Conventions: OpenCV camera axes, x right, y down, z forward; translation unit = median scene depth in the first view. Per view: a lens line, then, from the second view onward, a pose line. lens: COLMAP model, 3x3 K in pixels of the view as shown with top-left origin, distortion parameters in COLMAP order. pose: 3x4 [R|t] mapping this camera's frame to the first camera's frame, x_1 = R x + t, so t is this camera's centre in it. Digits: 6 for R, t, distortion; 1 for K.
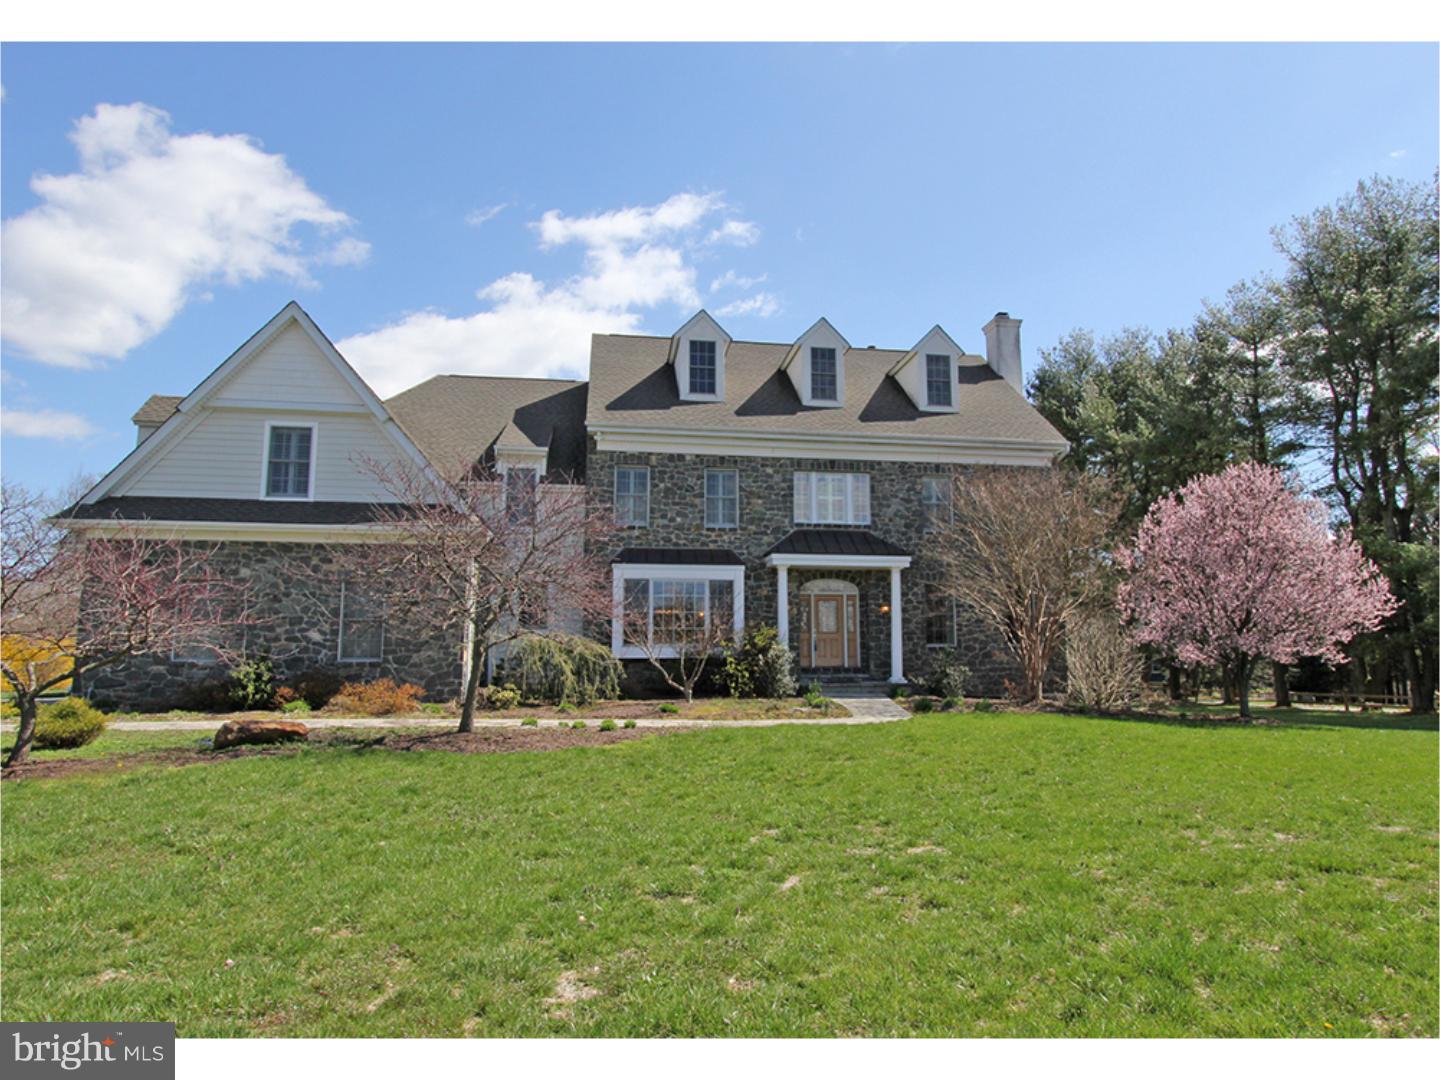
lens RADIAL K [[792.8, 0, 724.2], [0, 792.8, 539.7], [0, 0, 1]] dist [-0.001193, -0.000018]
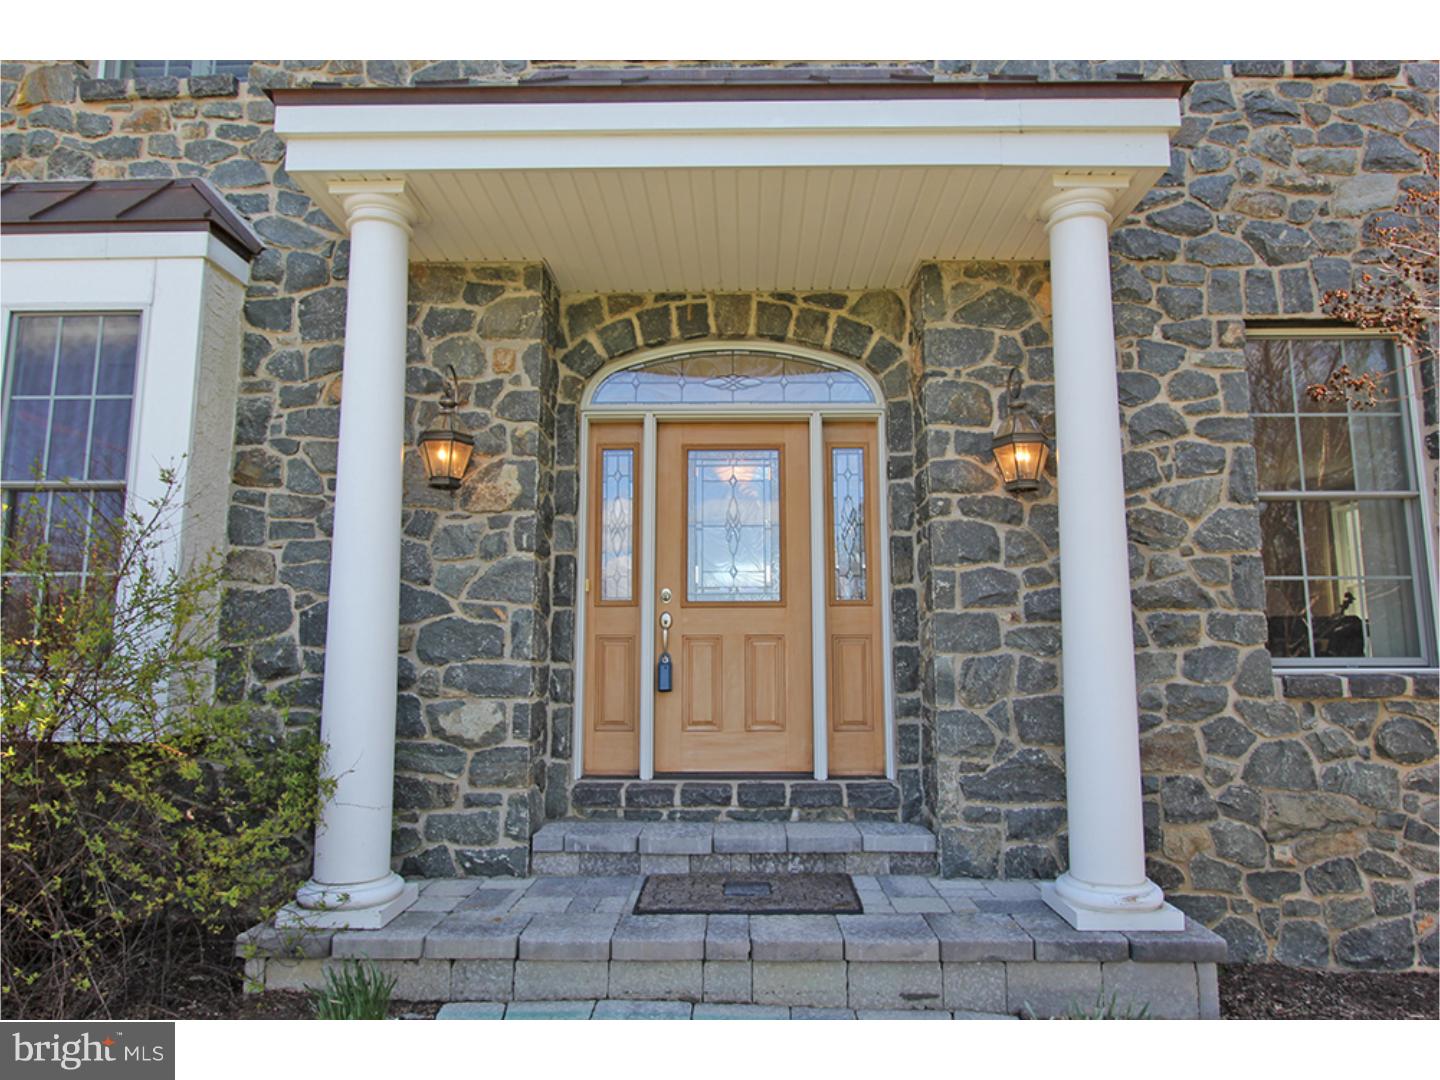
lens RADIAL K [[897.0, 0, 713.3], [0, 897.0, 539.9], [0, 0, 1]] dist [0.003358, -0.000087]
pose [[0.986679, -0.024424, -0.160836, 0.165735], [0.023758, 0.999699, -0.006062, 0.103572], [0.160936, 0.002160, 0.986963, 0.785123]]
